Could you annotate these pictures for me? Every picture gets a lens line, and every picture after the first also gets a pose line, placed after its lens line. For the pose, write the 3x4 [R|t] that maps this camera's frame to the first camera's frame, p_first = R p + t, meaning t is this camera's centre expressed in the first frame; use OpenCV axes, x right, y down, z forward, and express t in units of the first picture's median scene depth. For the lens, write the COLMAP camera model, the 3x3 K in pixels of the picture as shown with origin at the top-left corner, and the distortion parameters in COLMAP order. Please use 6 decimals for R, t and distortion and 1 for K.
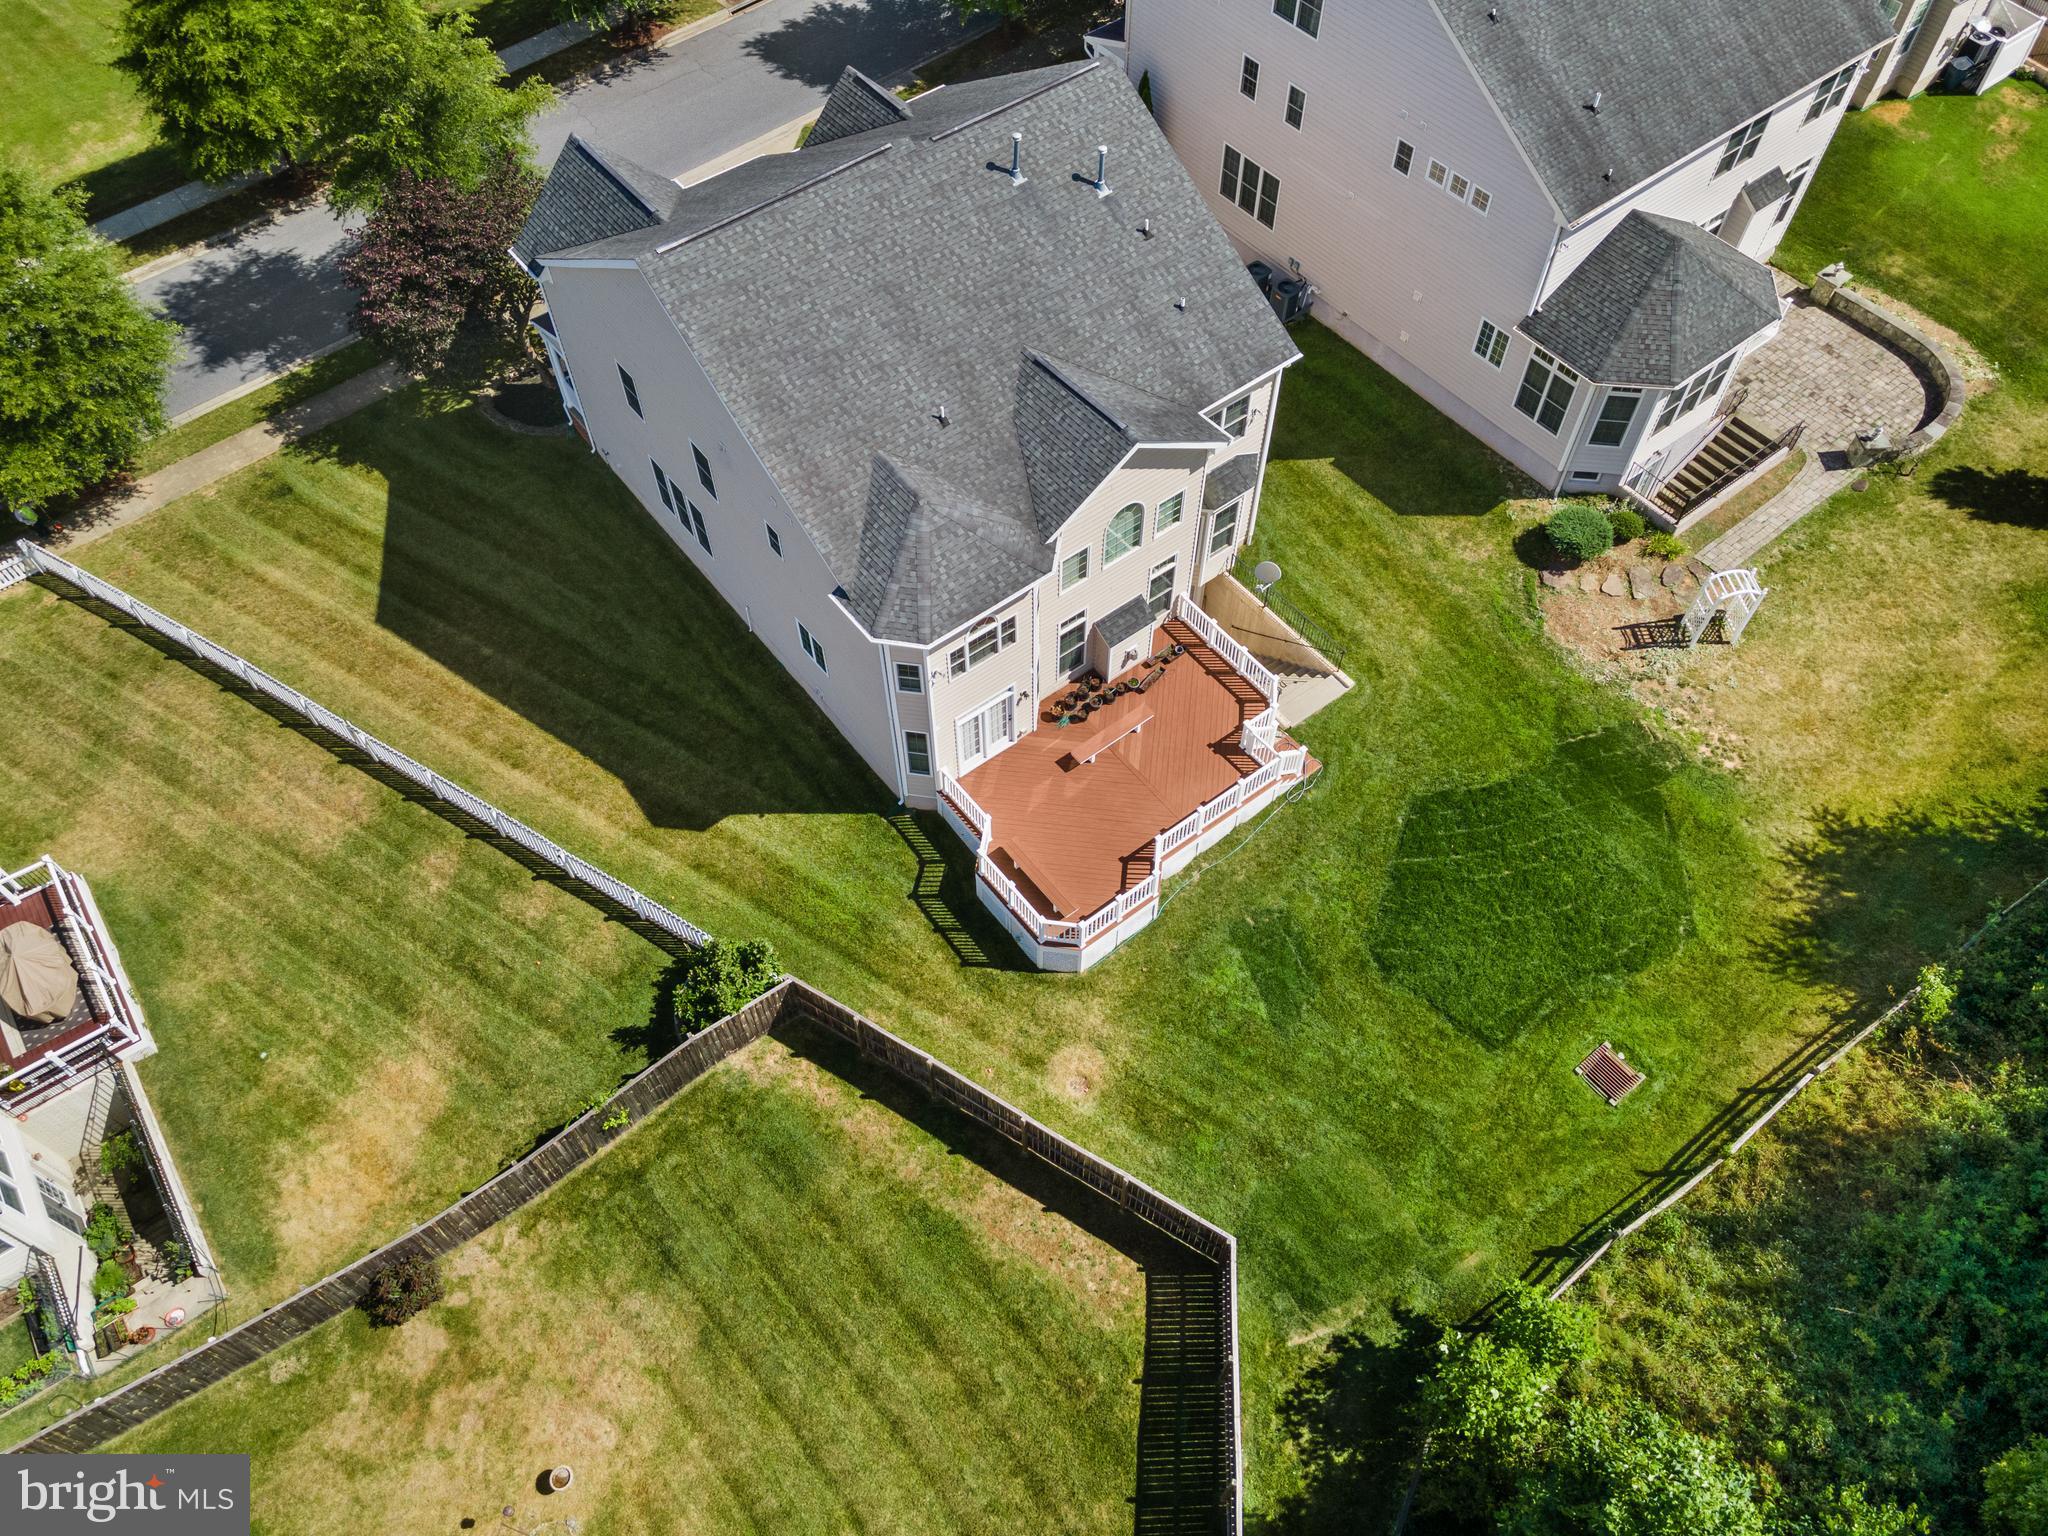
lens RADIAL K [[1491.3, 0, 1015.4], [0, 1491.3, 760.5], [0, 0, 1]] dist [0.026920, 0.027244]
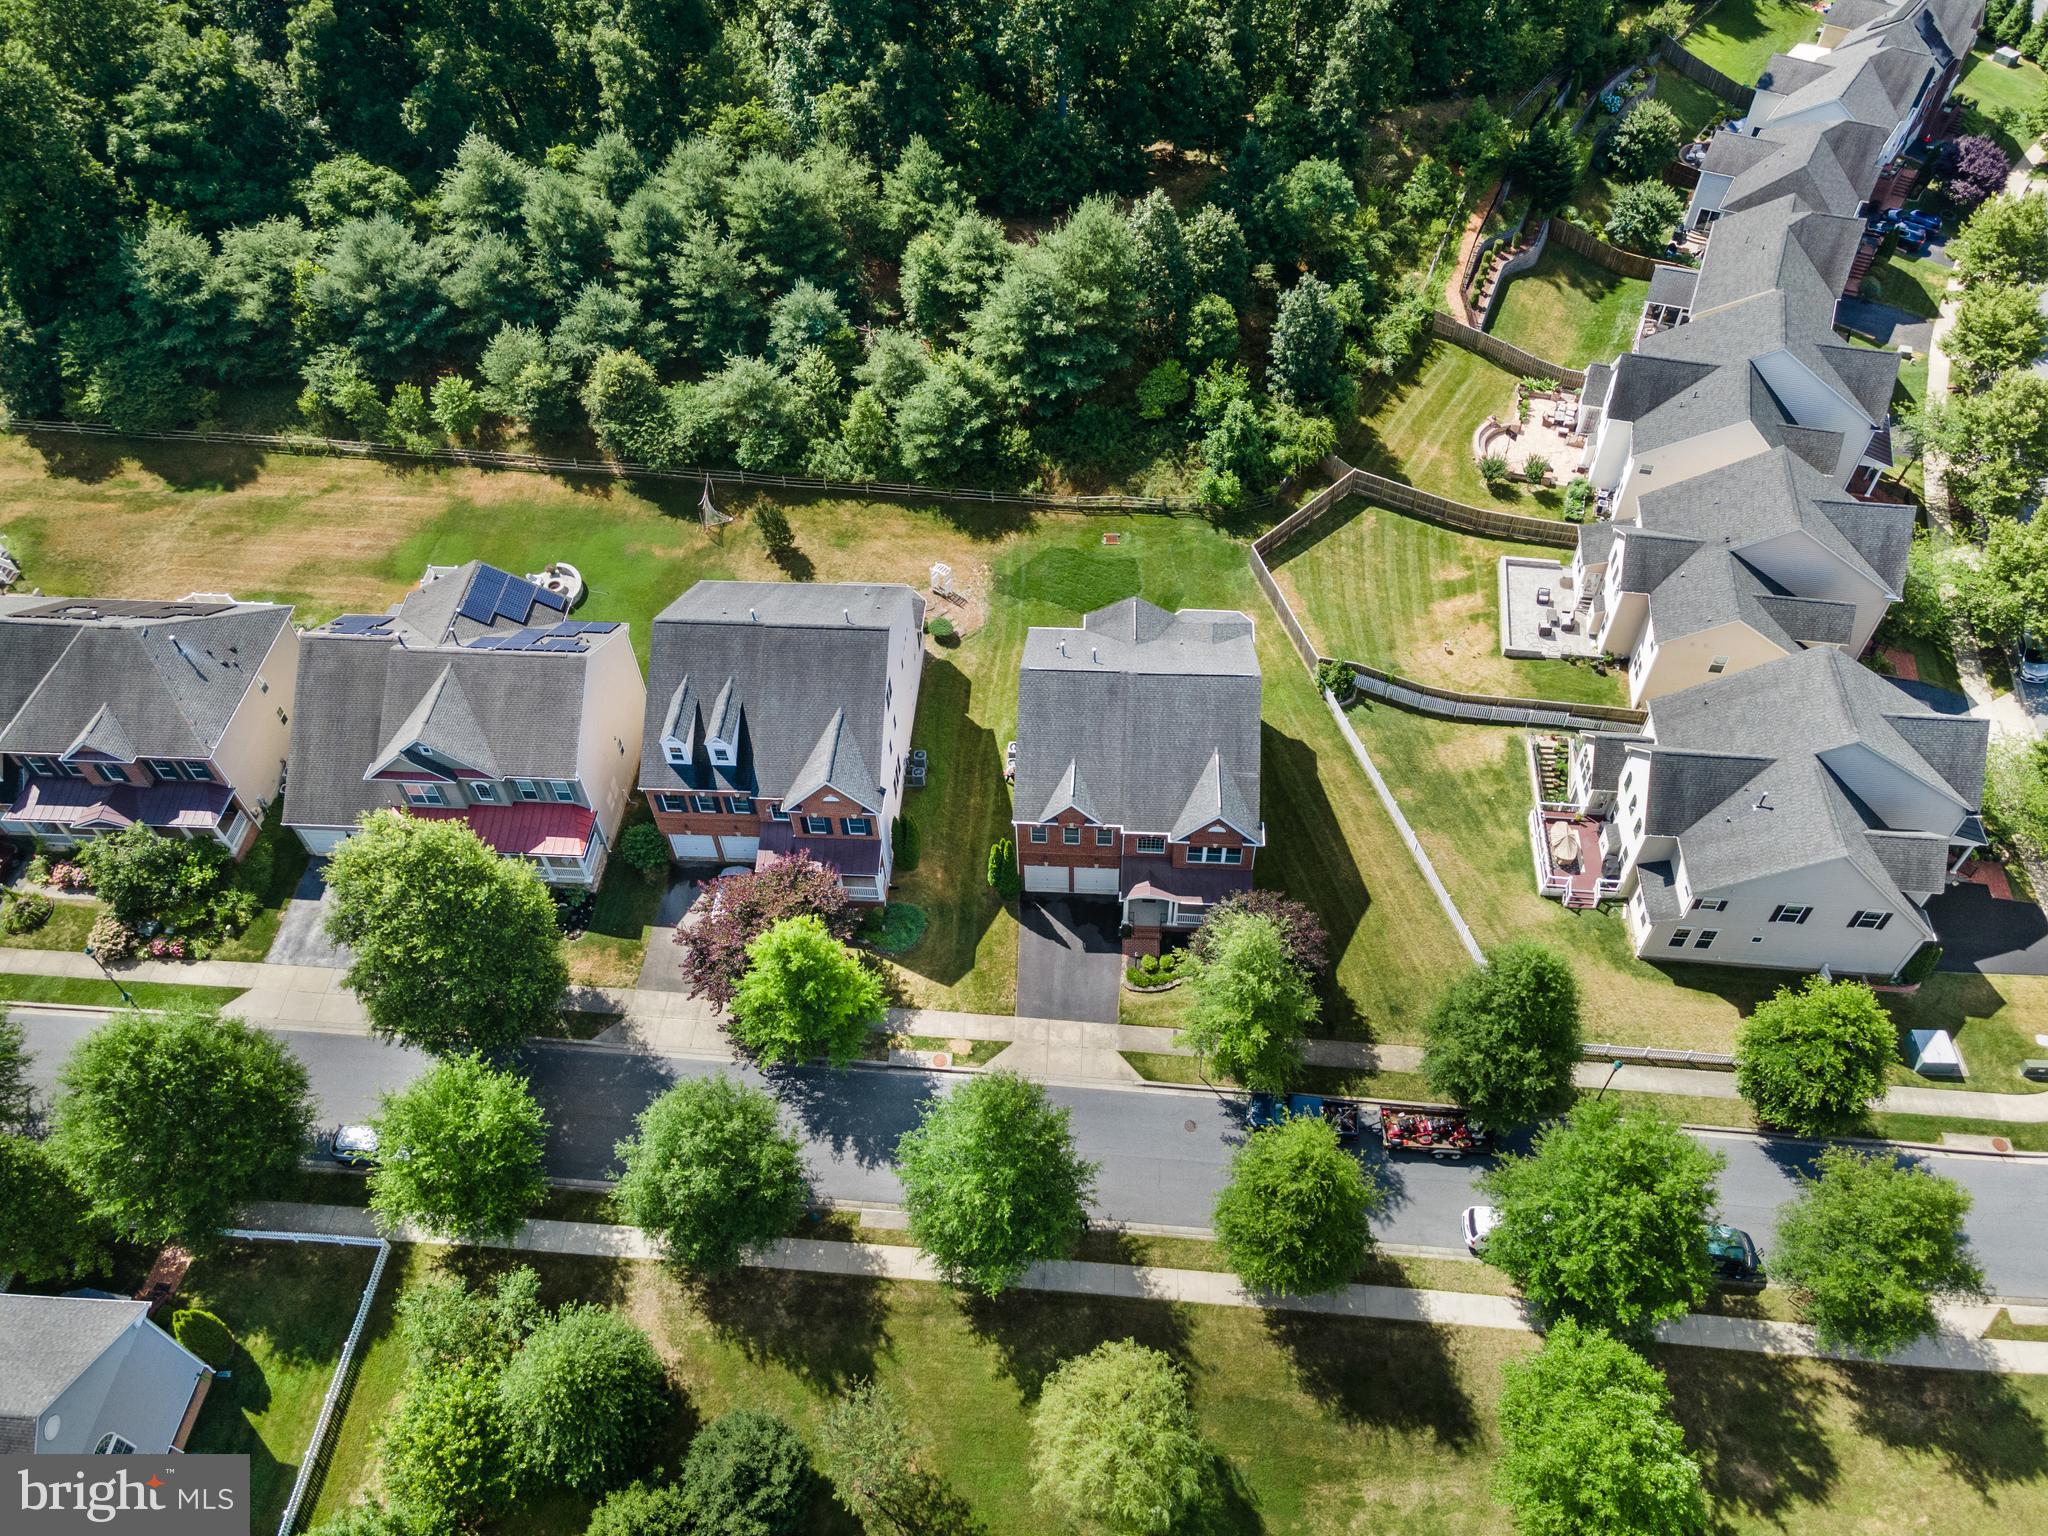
lens RADIAL K [[1491.3, 0, 1025.9], [0, 1491.3, 762.4], [0, 0, 1]] dist [0.026920, 0.027244]
pose [[-0.751329, -0.484650, 0.447905, -0.995149], [0.561262, -0.112280, 0.819987, -2.273506], [-0.347116, 0.867472, 0.356375, 0.316872]]
